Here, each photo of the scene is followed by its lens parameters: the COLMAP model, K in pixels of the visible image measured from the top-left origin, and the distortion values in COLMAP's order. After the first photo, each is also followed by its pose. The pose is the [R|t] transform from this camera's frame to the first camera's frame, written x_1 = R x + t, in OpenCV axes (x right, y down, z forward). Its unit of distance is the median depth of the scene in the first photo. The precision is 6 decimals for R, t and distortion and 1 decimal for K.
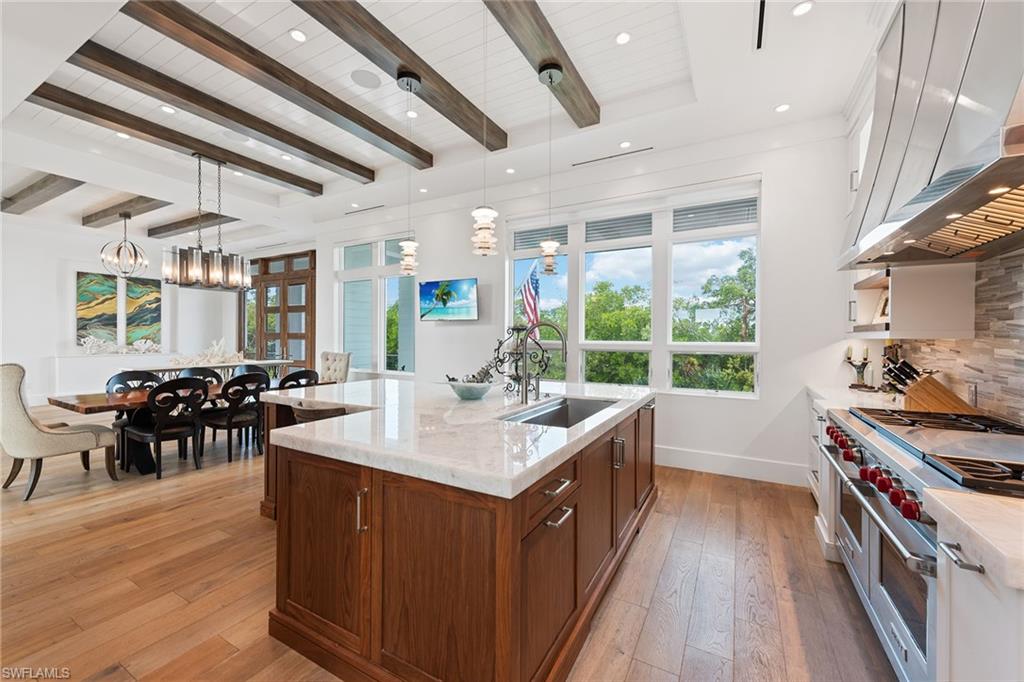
lens RADIAL K [[408.2, 0, 512.0], [0, 408.2, 341.0], [0, 0, 1]] dist [0.010088, -0.000166]
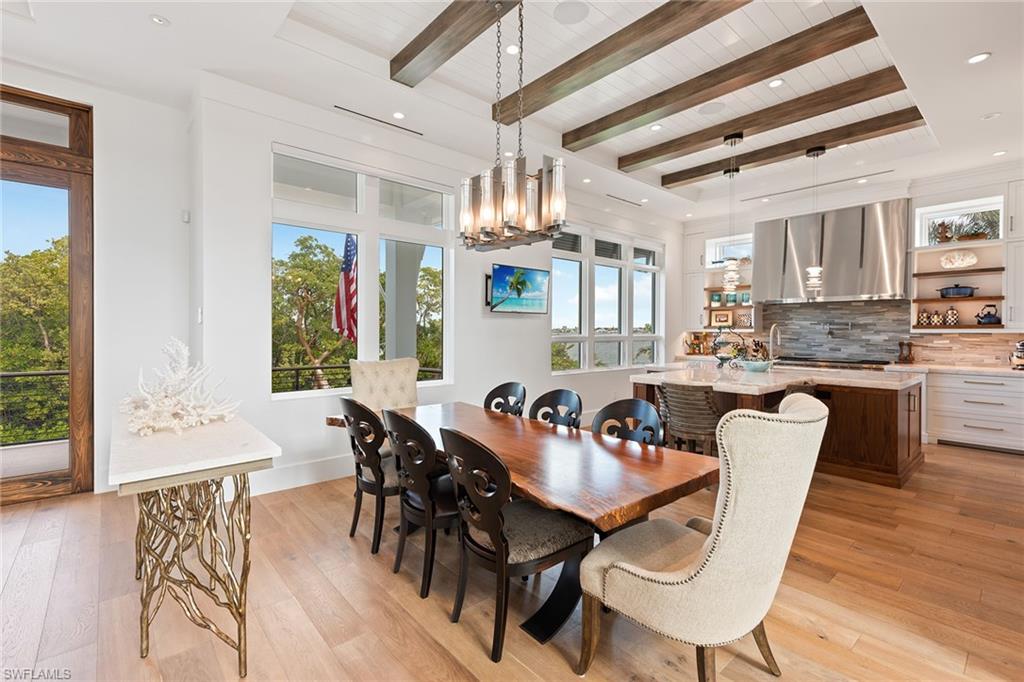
lens RADIAL K [[455.0, 0, 512.0], [0, 455.0, 341.0], [0, 0, 1]] dist [0.002198, 0.000307]
pose [[0.329064, -0.020089, 0.944094, -2.157479], [0.005764, 0.999798, 0.019265, -0.018288], [-0.944290, -0.000898, 0.329113, 1.363677]]
